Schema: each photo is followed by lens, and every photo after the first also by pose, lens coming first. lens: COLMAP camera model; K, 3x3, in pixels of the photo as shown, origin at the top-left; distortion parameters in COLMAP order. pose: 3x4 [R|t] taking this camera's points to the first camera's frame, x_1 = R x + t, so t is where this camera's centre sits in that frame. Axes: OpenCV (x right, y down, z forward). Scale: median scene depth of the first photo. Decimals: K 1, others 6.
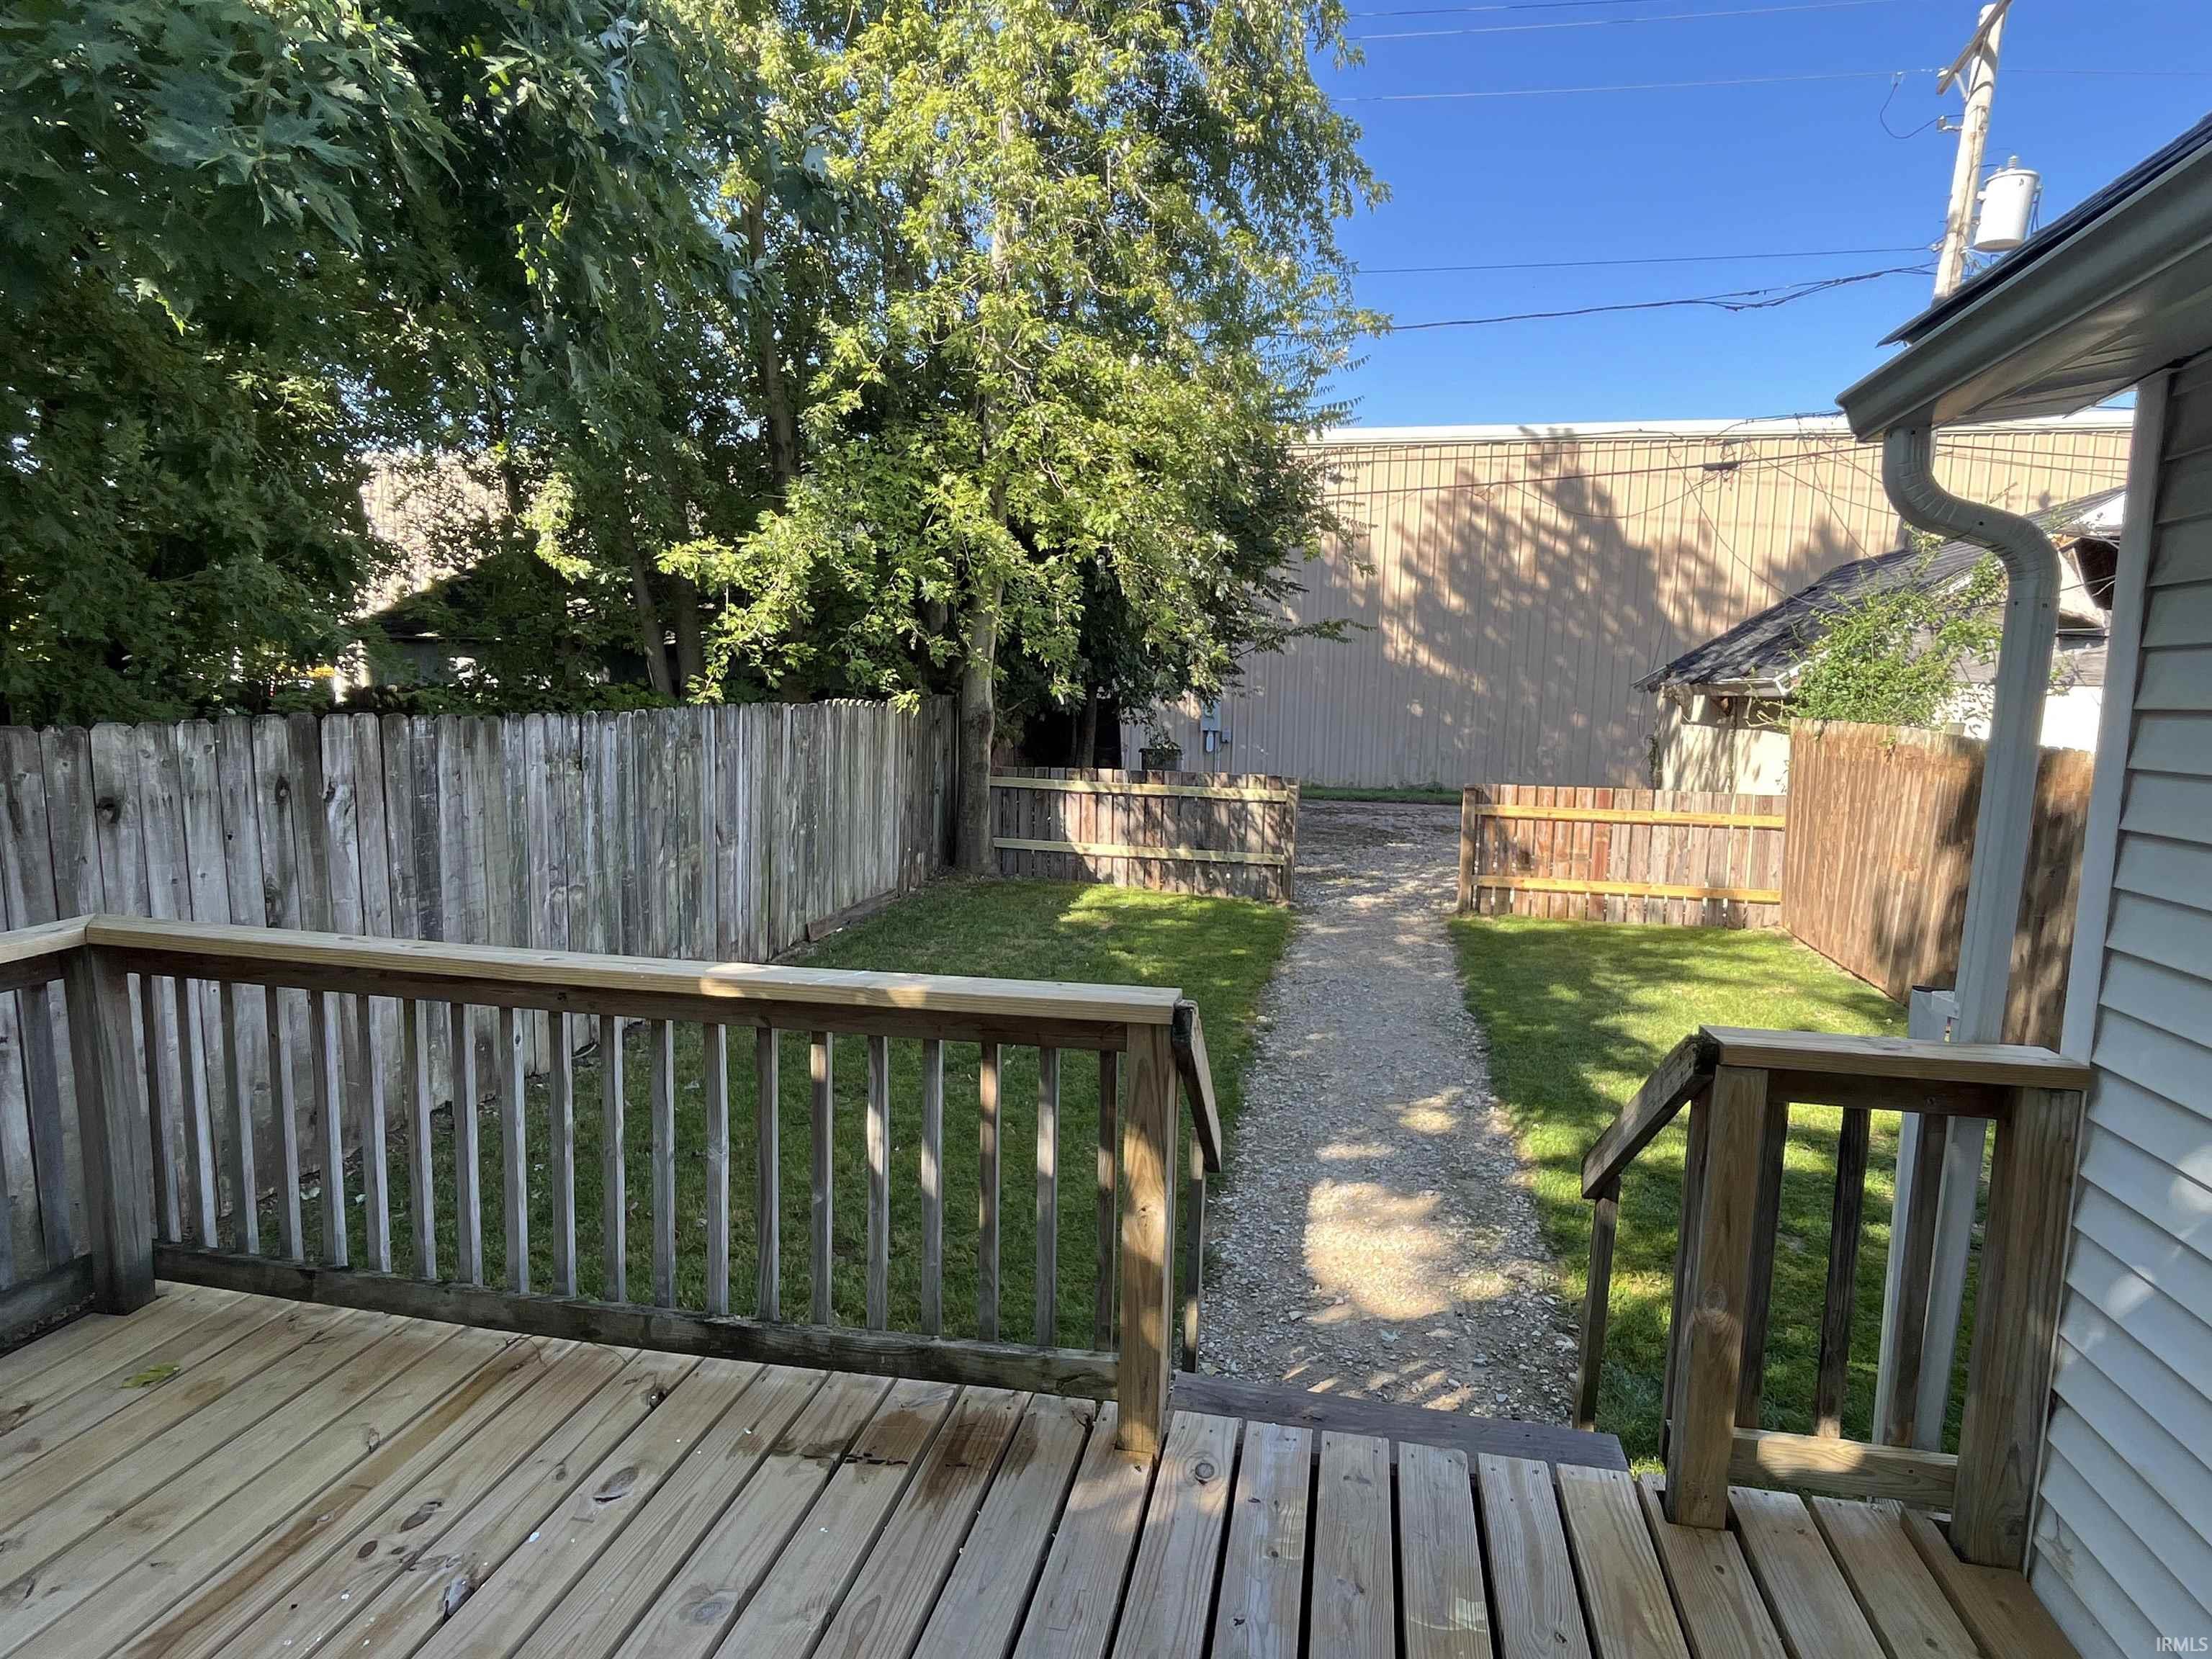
lens RADIAL K [[1209.1, 0, 1102.7], [0, 1209.1, 831.1], [0, 0, 1]] dist [-0.003857, 0.000136]
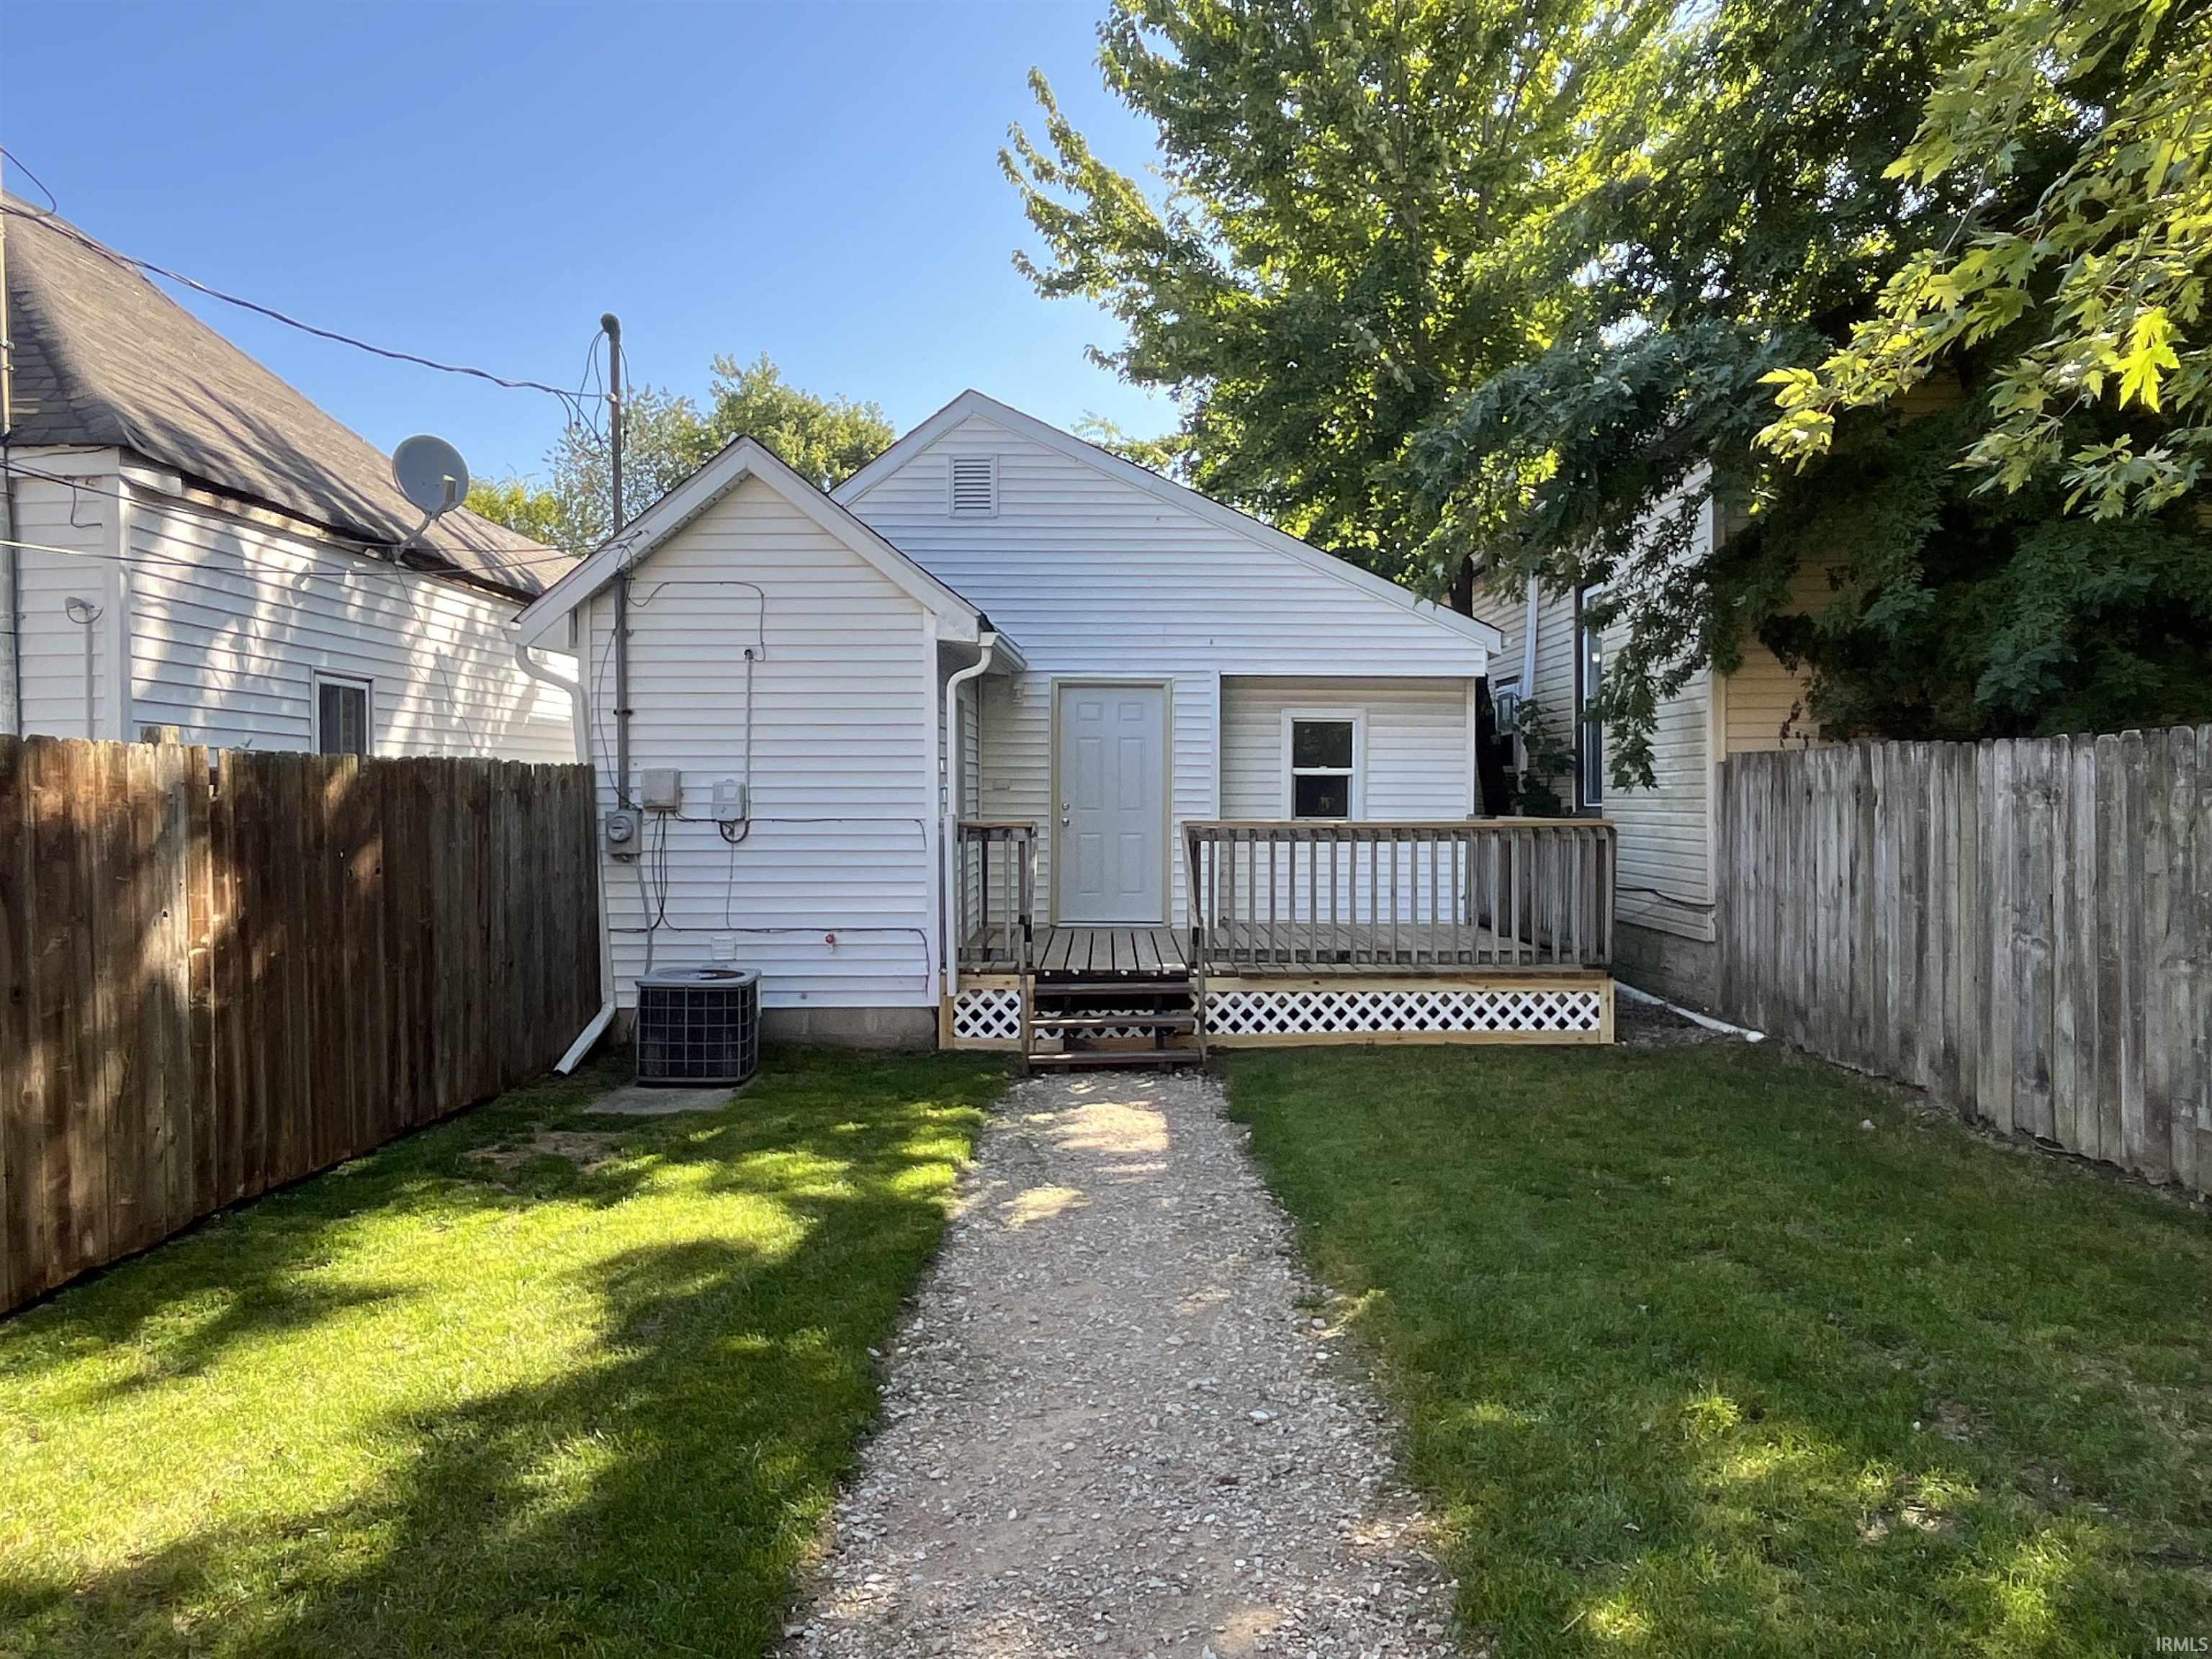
lens RADIAL K [[1507.9, 0, 1106.0], [0, 1507.9, 829.5], [0, 0, 1]] dist [-0.002311, 0.001823]
pose [[-0.979554, -0.015745, -0.200563, 0.418538], [-0.045051, 0.988783, 0.142406, -0.151378], [0.196071, 0.148529, -0.969276, 1.865078]]
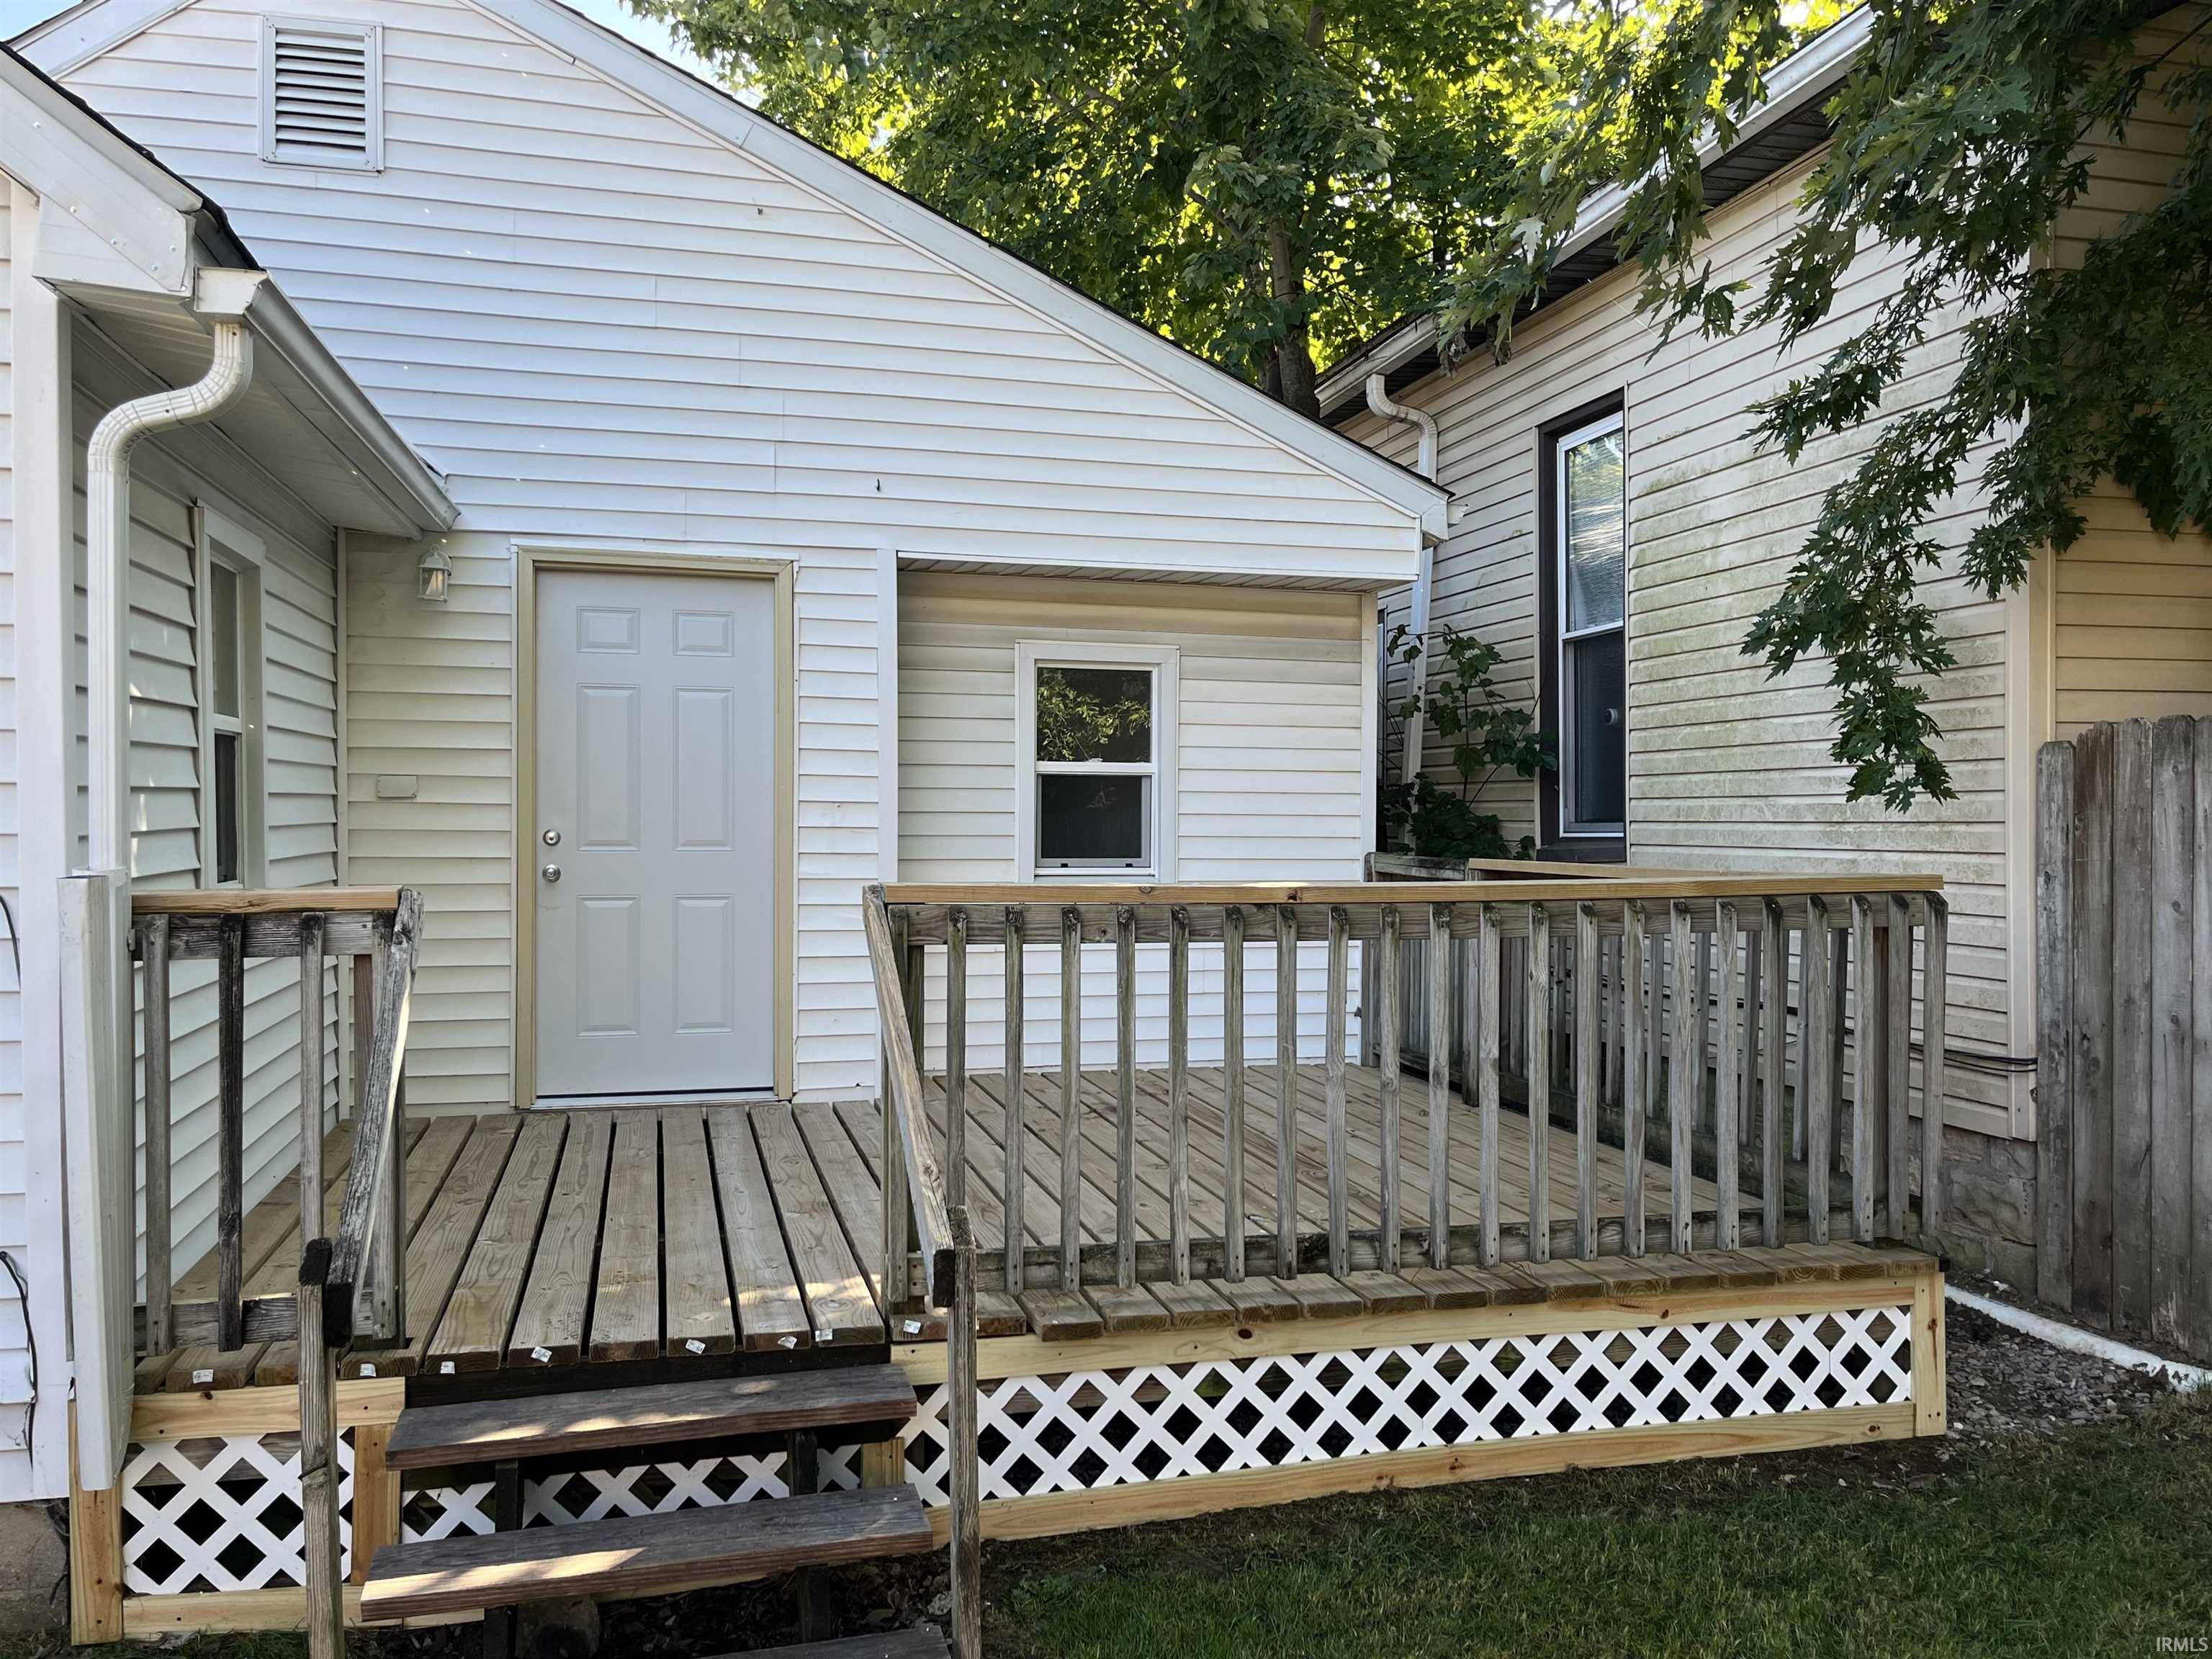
lens RADIAL K [[1741.8, 0, 1106.0], [0, 1741.8, 829.5], [0, 0, 1]] dist [0.051801, -0.064242]
pose [[-0.897472, -0.019379, -0.440646, 0.230201], [-0.076217, 0.990820, 0.111658, -0.038967], [0.434437, 0.133795, -0.890709, 0.967060]]
